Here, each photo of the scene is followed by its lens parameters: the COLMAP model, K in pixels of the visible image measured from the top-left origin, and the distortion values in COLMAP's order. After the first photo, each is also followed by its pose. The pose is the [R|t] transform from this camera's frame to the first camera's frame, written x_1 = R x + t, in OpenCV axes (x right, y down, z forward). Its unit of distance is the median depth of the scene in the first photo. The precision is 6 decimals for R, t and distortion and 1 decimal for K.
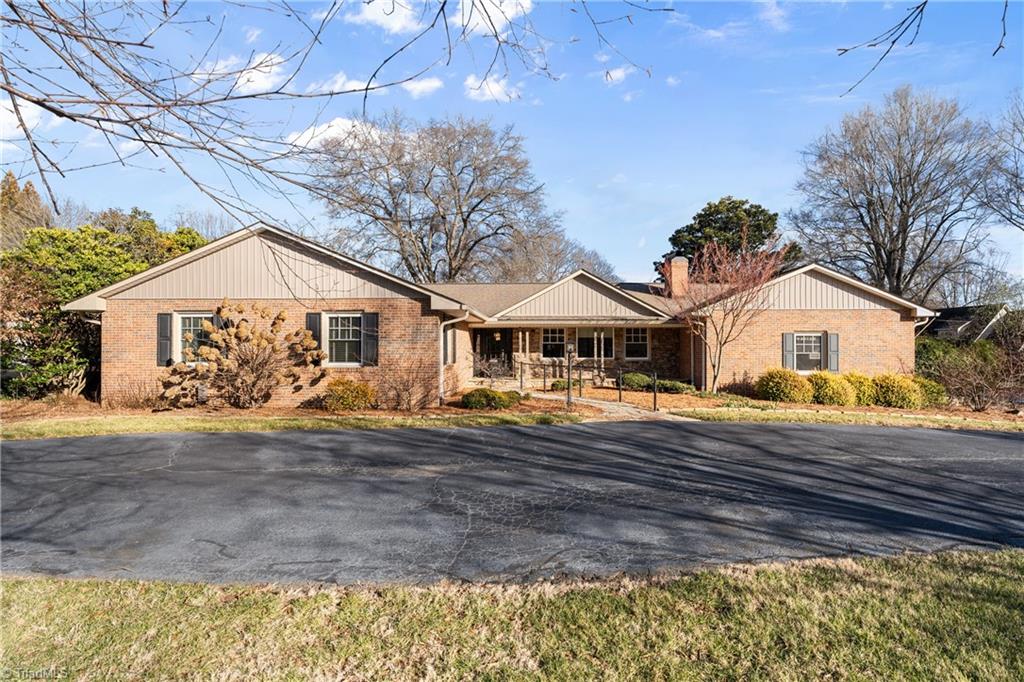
lens RADIAL K [[481.2, 0, 512.0], [0, 481.2, 341.0], [0, 0, 1]] dist [-0.010125, -0.000037]
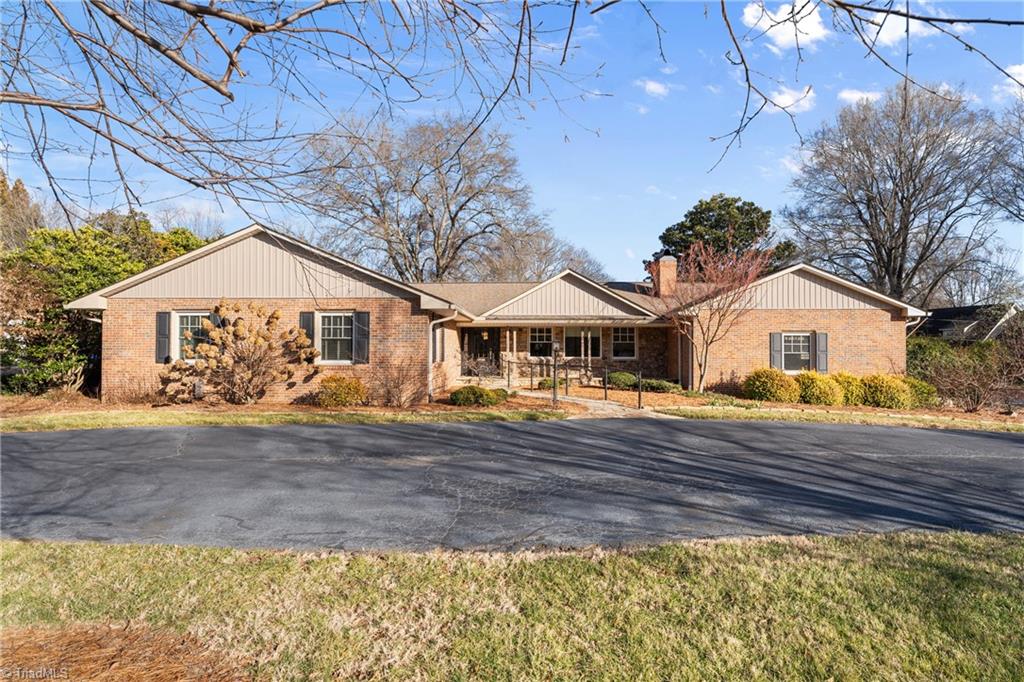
lens RADIAL K [[491.3, 0, 490.0], [0, 491.3, 339.5], [0, 0, 1]] dist [-0.002266, -0.000302]
pose [[0.999792, 0.002910, -0.020194, 0.001151], [-0.002949, 0.999994, -0.001929, 0.001495], [0.020188, 0.001988, 0.999794, -0.044672]]
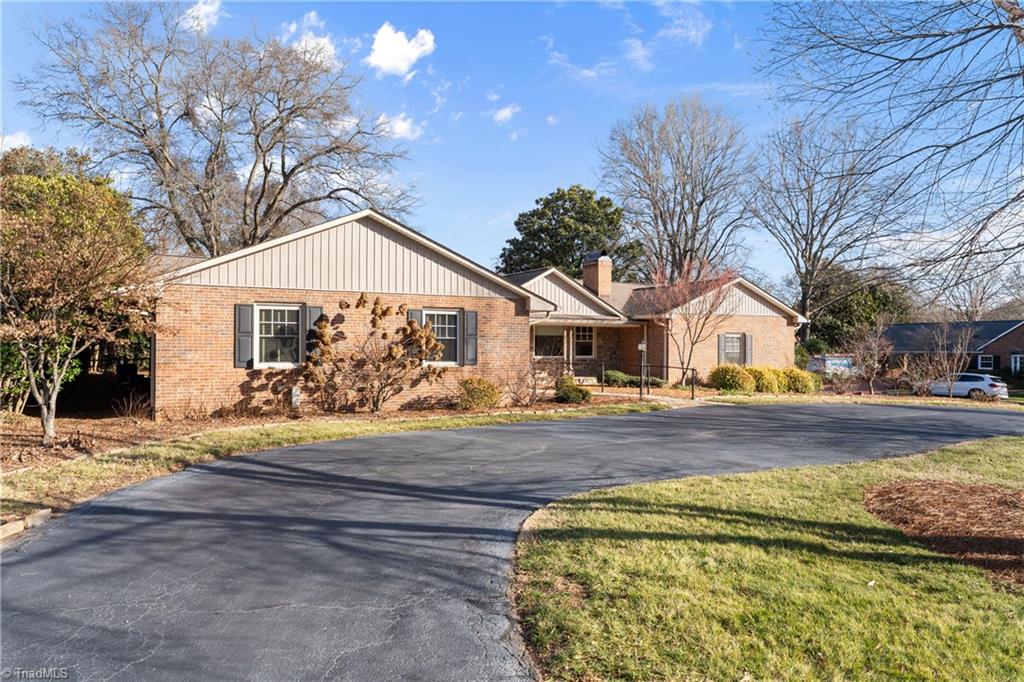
lens RADIAL K [[658.6, 0, 512.0], [0, 658.6, 341.0], [0, 0, 1]] dist [-0.000072, -0.000202]
pose [[0.876241, 0.007240, 0.481819, -0.855201], [-0.012517, 0.999892, 0.007738, -0.008590], [-0.481711, -0.012811, 0.876237, -0.223749]]
